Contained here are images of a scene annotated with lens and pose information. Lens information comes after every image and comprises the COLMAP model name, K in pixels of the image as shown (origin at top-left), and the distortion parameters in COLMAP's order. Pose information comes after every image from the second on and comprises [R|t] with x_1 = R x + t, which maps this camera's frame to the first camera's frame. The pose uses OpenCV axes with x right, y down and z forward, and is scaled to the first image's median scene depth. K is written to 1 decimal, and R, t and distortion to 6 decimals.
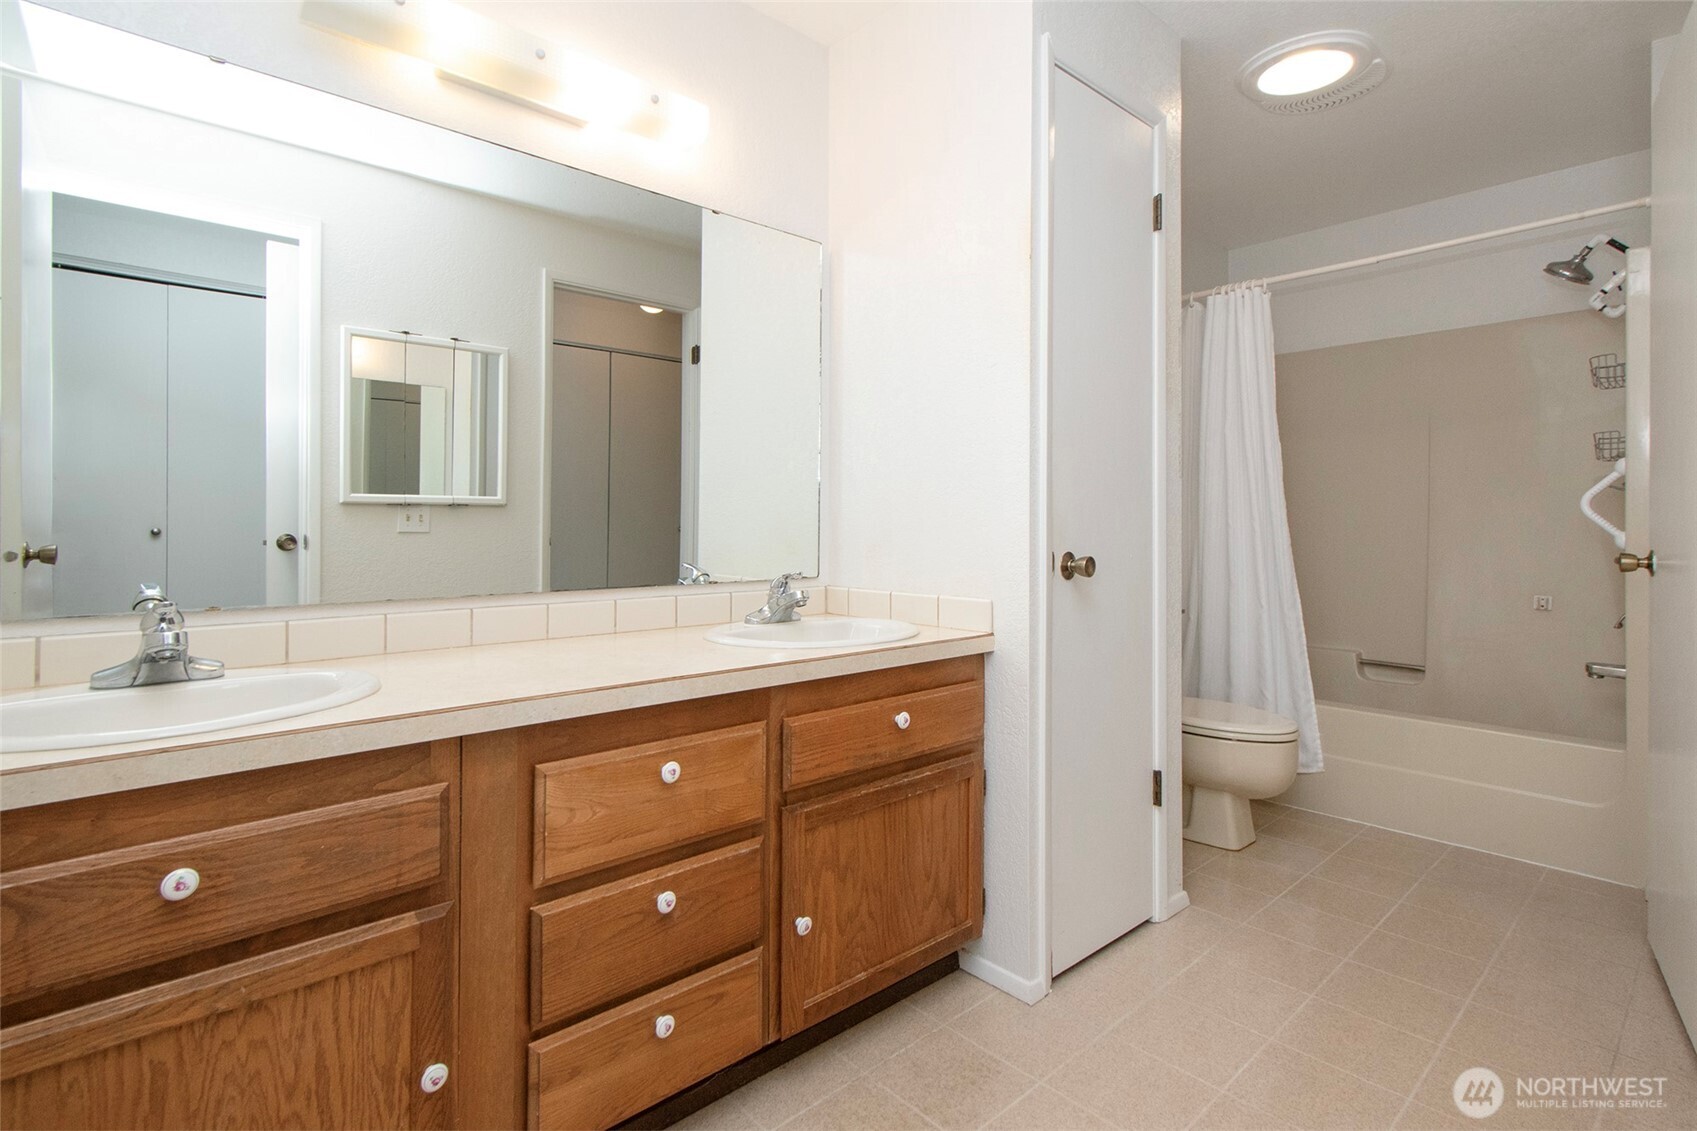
lens RADIAL K [[761.1, 0, 844.8], [0, 761.1, 526.8], [0, 0, 1]] dist [-0.003462, -0.000532]
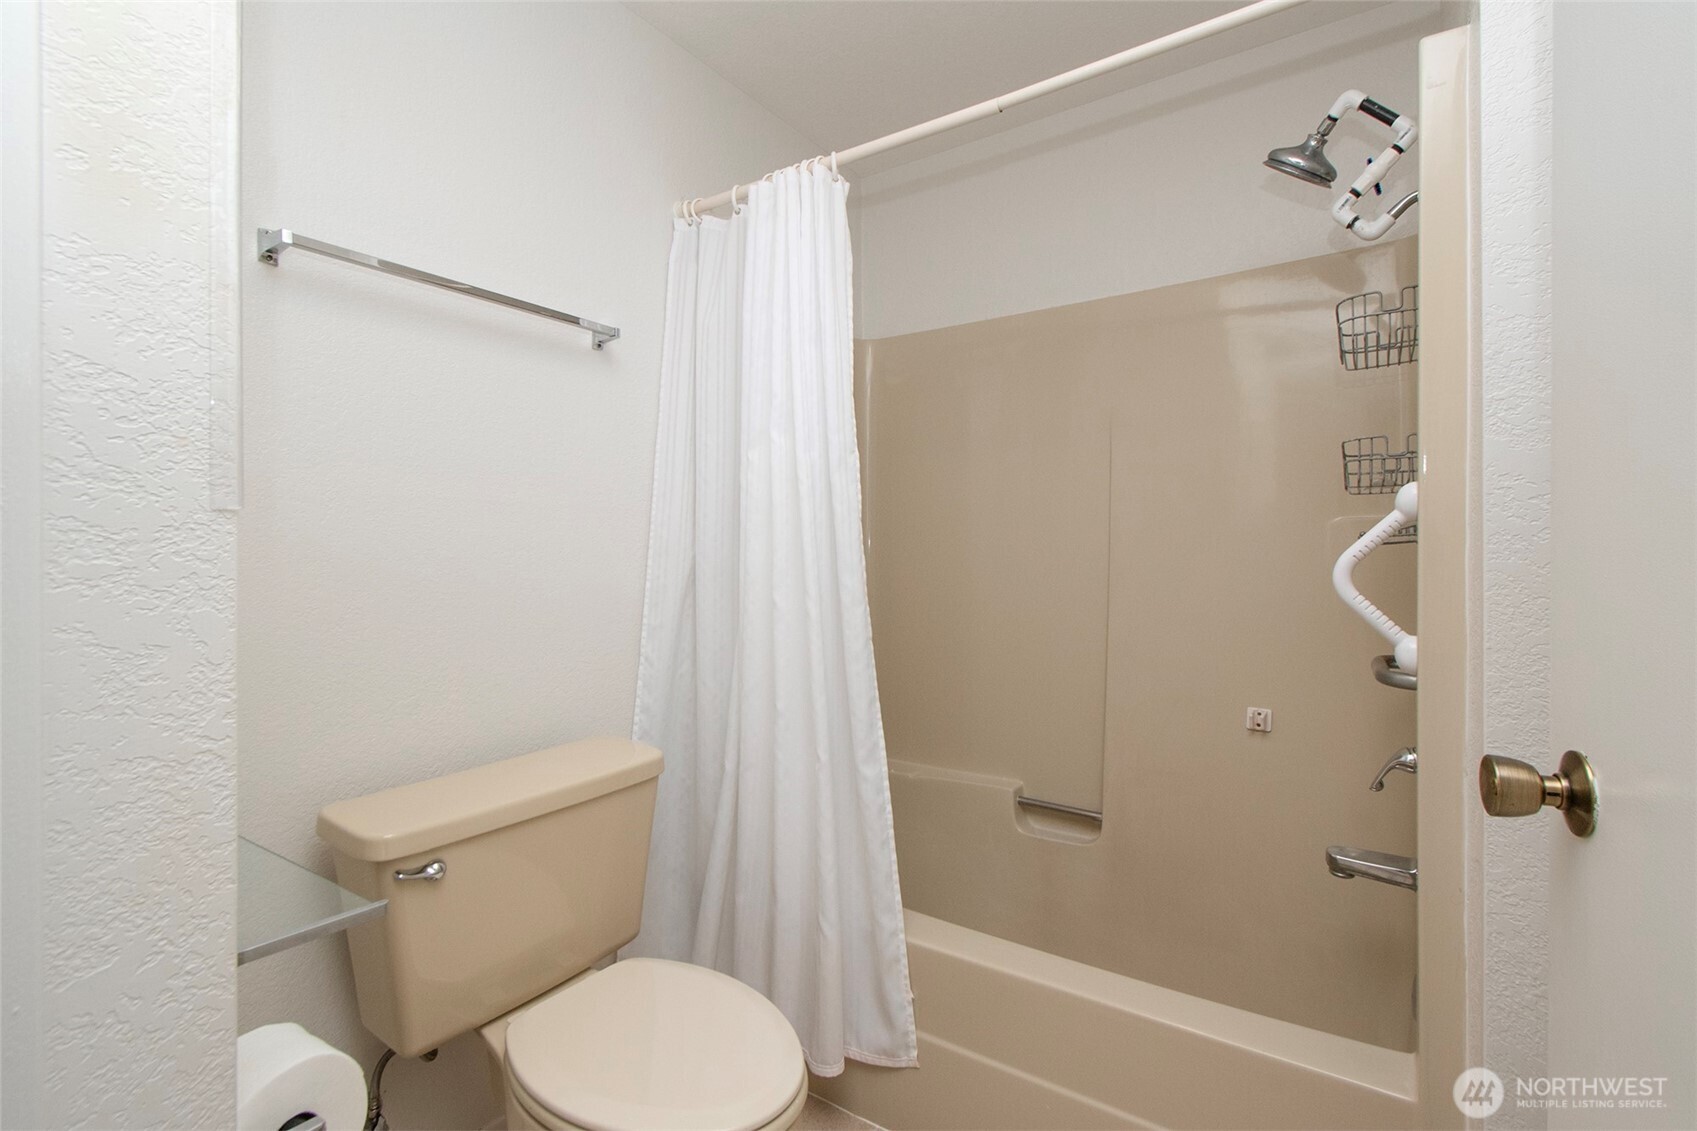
lens RADIAL K [[766.7, 0, 823.5], [0, 766.7, 565.4], [0, 0, 1]] dist [-0.000163, -0.000259]
pose [[0.971298, -0.001832, 0.237857, 0.465448], [0.001877, 0.999998, 0.000036, -0.032515], [-0.237857, 0.000411, 0.971300, 0.521926]]
